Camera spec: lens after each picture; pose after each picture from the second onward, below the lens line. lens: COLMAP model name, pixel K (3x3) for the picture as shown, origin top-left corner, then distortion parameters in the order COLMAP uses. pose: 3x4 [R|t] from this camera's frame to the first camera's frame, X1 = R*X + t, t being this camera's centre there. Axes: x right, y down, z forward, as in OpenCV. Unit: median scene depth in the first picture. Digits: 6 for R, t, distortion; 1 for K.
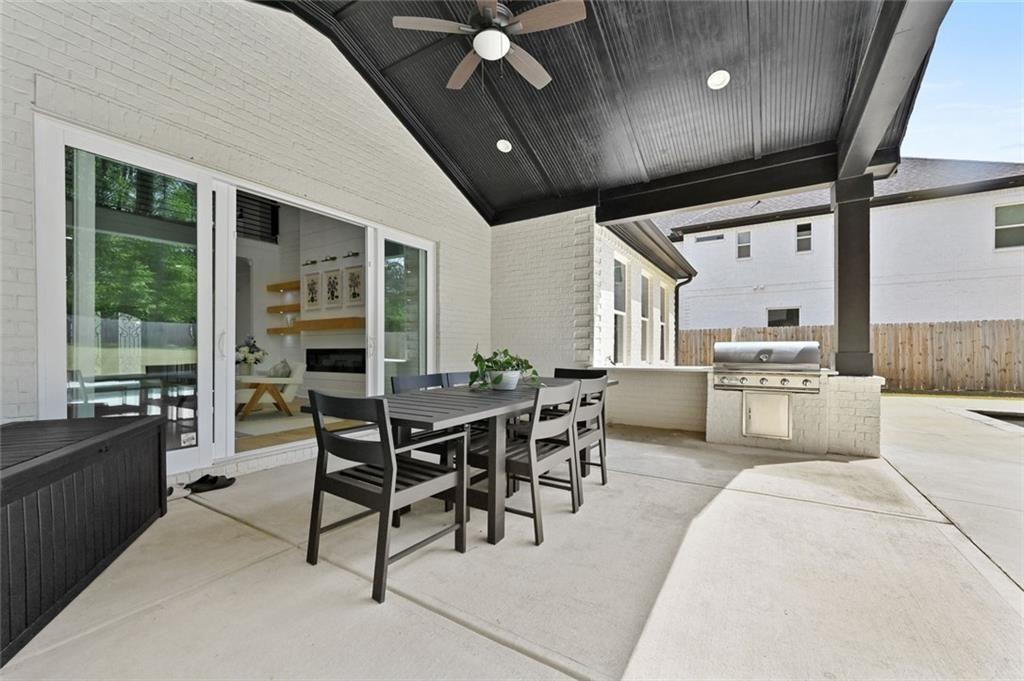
lens RADIAL K [[410.9, 0, 509.9], [0, 410.9, 347.7], [0, 0, 1]] dist [0.000582, -0.000007]
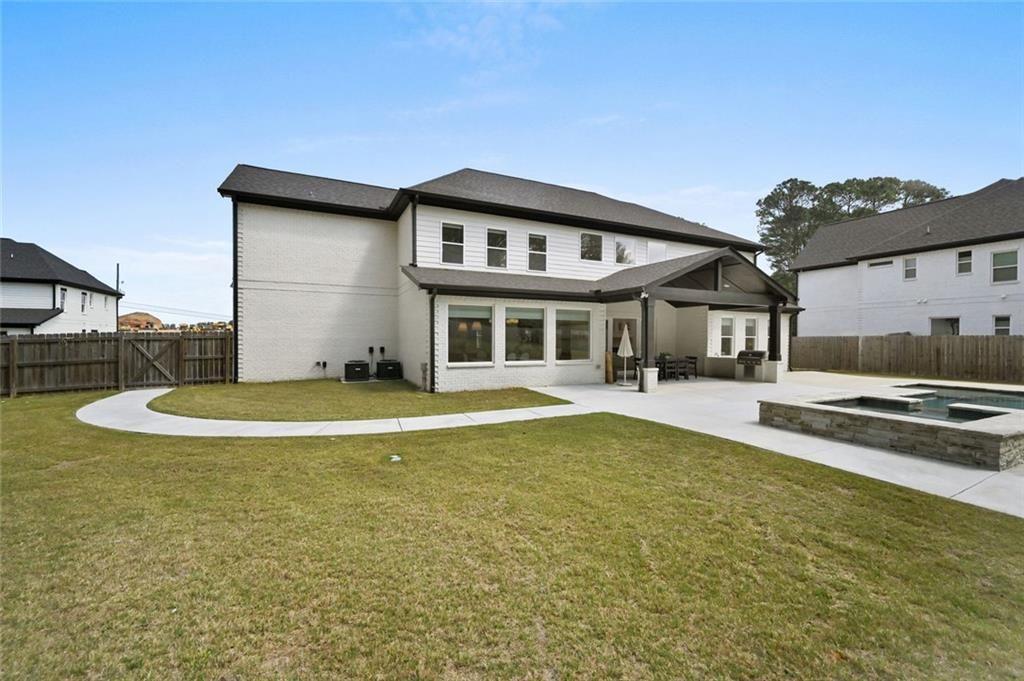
lens RADIAL K [[410.9, 0, 510.5], [0, 410.9, 339.1], [0, 0, 1]] dist [0.000582, -0.000007]
pose [[0.849238, 0.005300, -0.527983, 0.285289], [-0.001990, 0.999975, 0.006836, -0.052032], [0.528006, -0.004755, 0.849227, -1.199254]]
